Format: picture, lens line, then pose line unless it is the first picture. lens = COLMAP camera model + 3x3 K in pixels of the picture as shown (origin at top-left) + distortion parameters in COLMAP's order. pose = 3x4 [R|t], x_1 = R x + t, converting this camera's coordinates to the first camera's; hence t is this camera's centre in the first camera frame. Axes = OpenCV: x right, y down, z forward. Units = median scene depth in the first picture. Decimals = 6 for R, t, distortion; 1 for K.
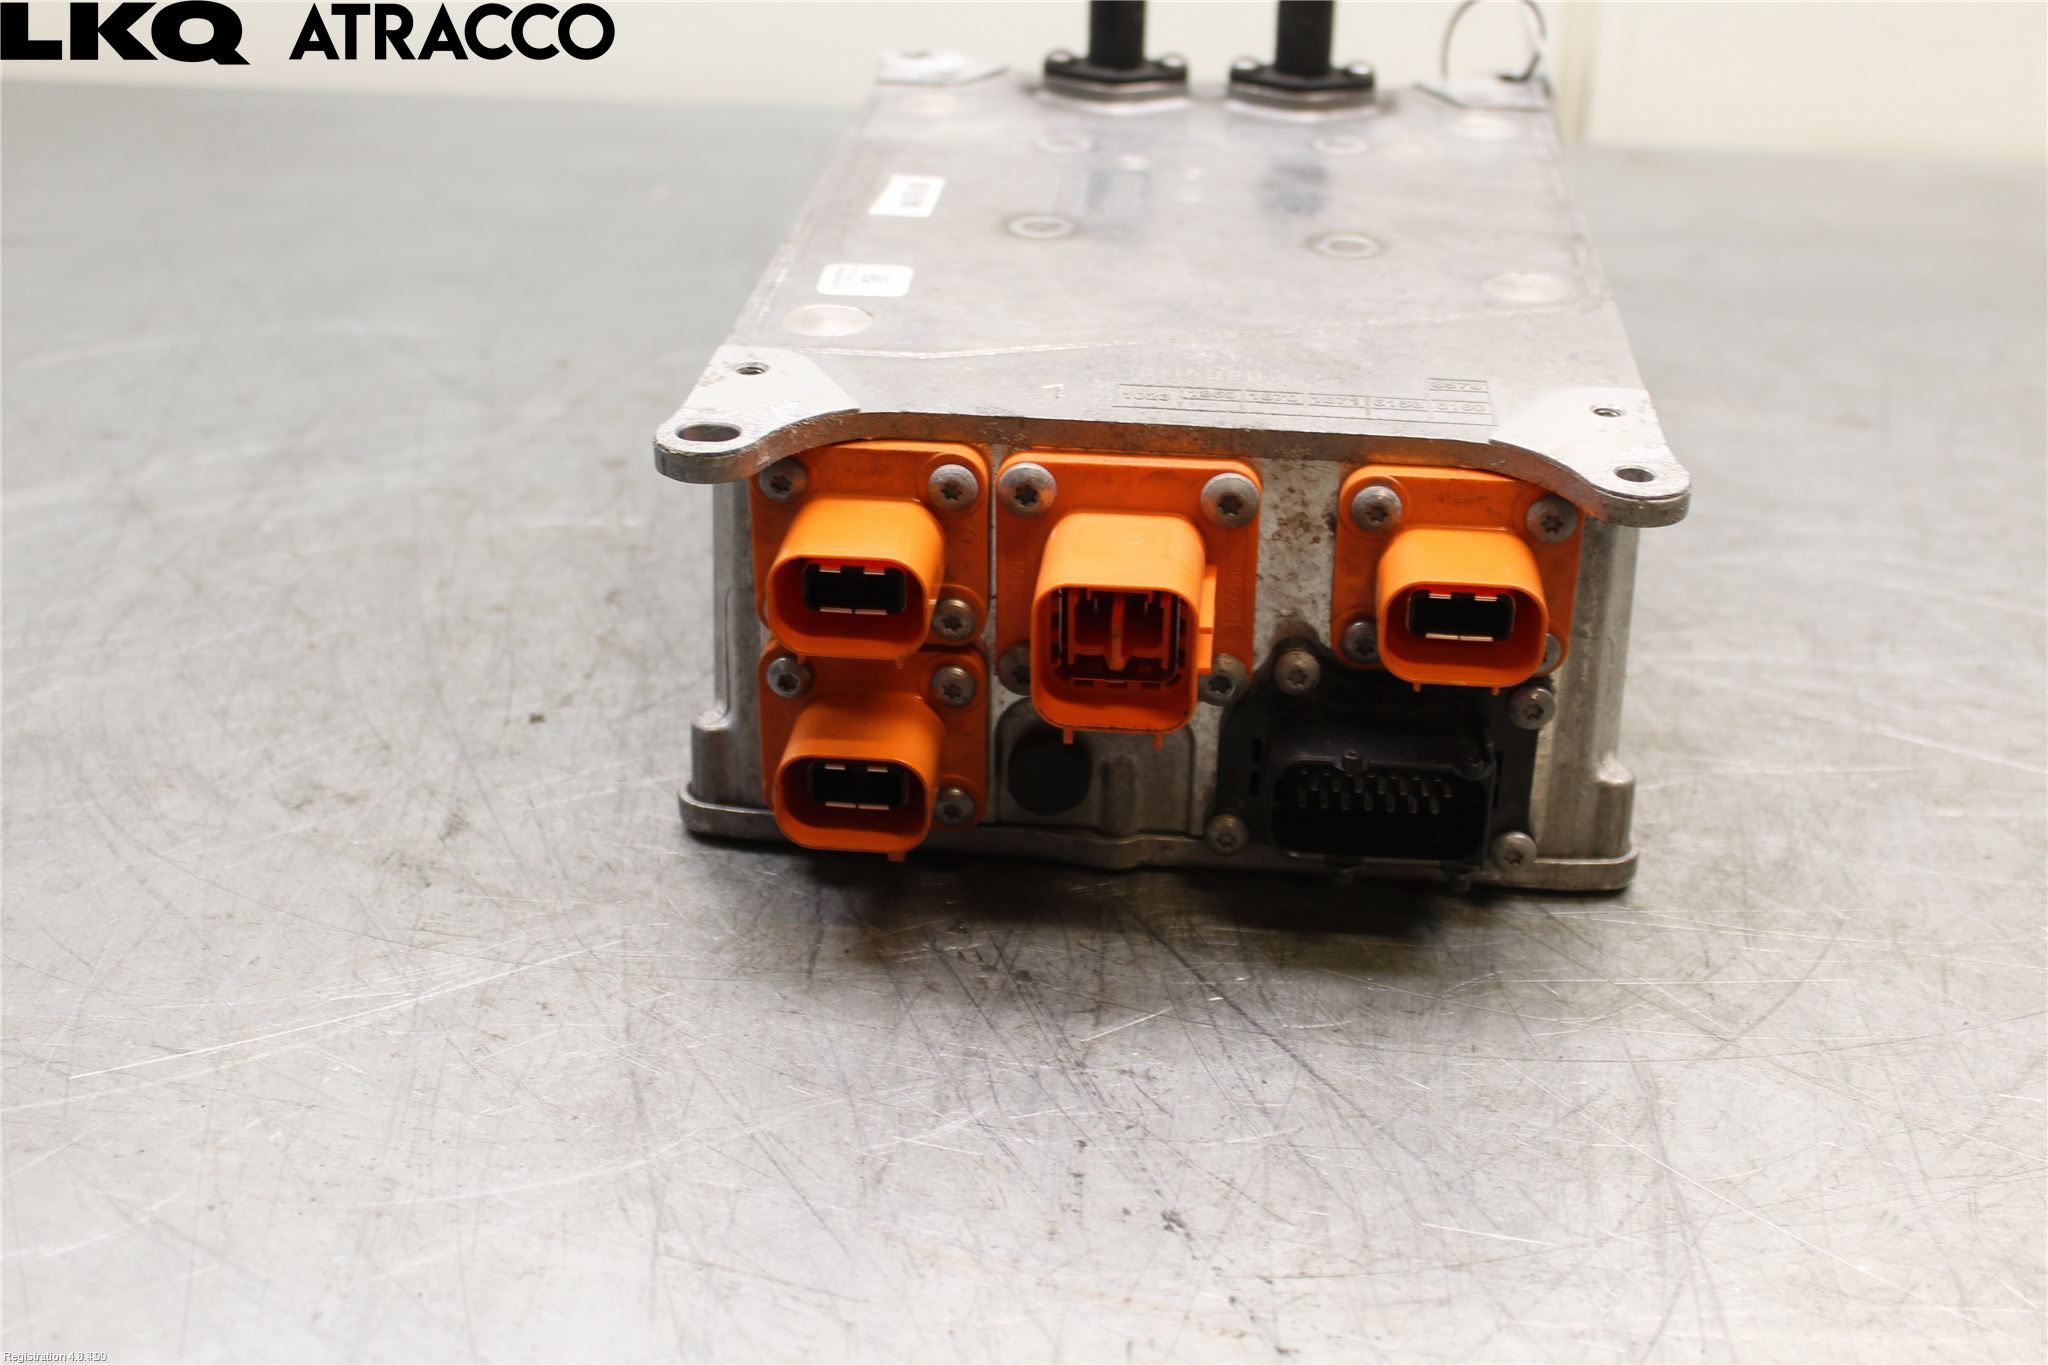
lens RADIAL K [[2461.3, 0, 1021.6], [0, 2461.3, 689.0], [0, 0, 1]] dist [-0.051242, 0.000000]
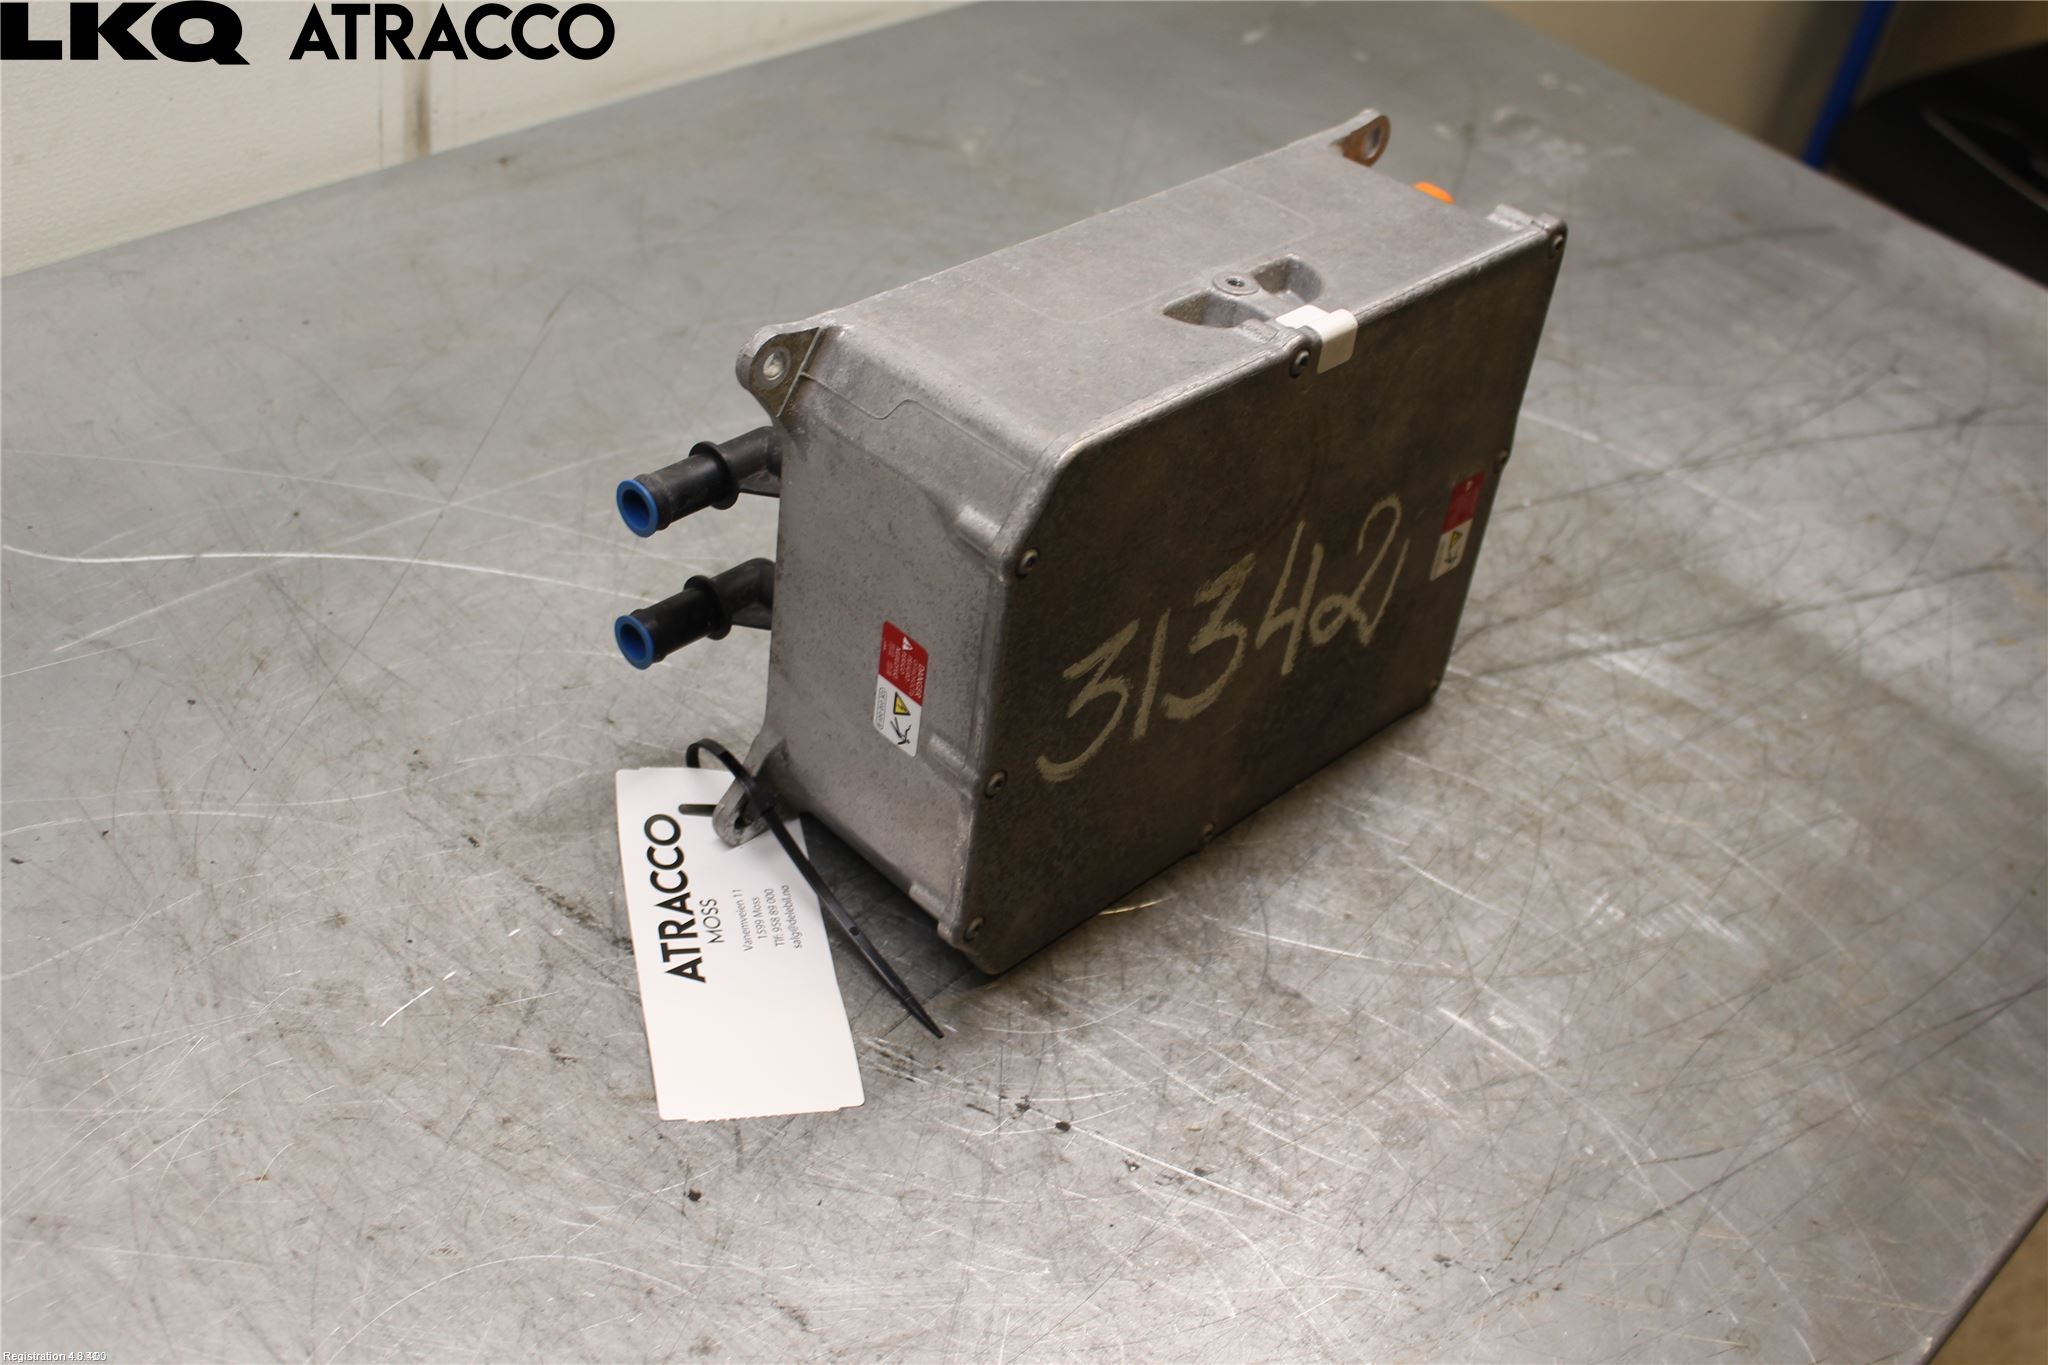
lens RADIAL K [[2379.1, 0, 1032.4], [0, 2379.1, 684.9], [0, 0, 1]] dist [-0.053545, 0.000000]
pose [[0.602581, -0.441278, 0.664958, -0.765772], [0.233155, 0.894212, 0.382131, -0.624183], [-0.763239, -0.075227, 0.641722, 0.136586]]
